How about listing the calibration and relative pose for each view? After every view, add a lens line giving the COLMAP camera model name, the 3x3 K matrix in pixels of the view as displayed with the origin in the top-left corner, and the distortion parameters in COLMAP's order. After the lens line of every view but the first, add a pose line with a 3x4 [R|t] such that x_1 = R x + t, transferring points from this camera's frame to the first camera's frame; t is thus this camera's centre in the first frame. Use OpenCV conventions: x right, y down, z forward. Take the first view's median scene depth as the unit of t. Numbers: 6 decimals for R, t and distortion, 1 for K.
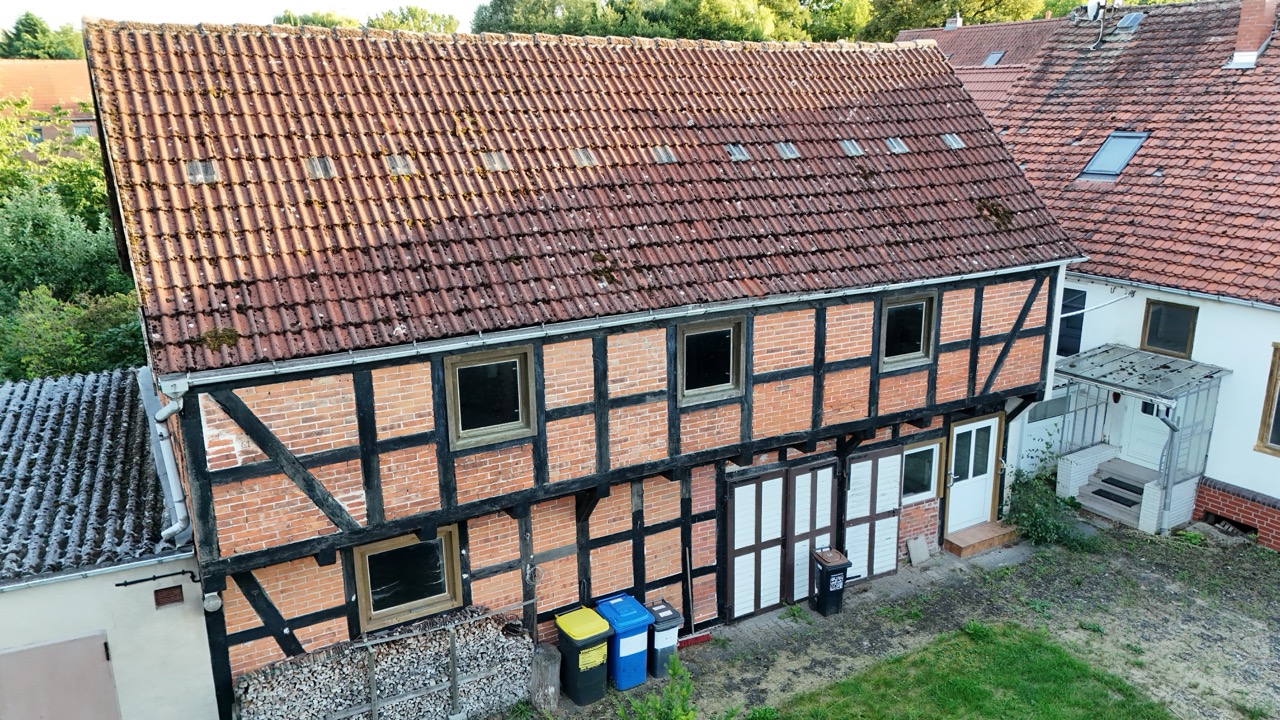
lens RADIAL K [[940.3, 0, 644.1], [0, 940.3, 361.1], [0, 0, 1]] dist [0.084277, -0.088846]
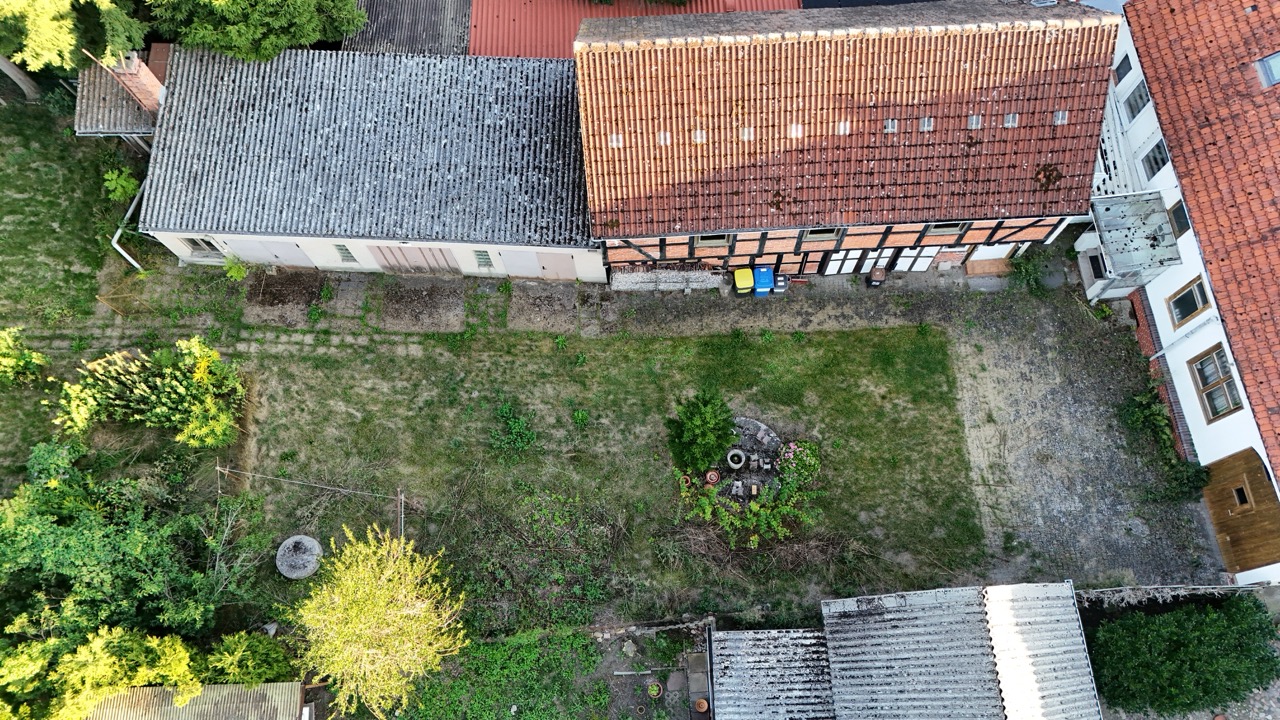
lens RADIAL K [[940.3, 0, 644.1], [0, 940.3, 361.1], [0, 0, 1]] dist [0.084277, -0.088846]
pose [[0.892298, 0.425469, -0.150932, 0.176893], [-0.109599, 0.528488, 0.841836, -1.787720], [0.437941, -0.734627, 0.518200, -0.553459]]
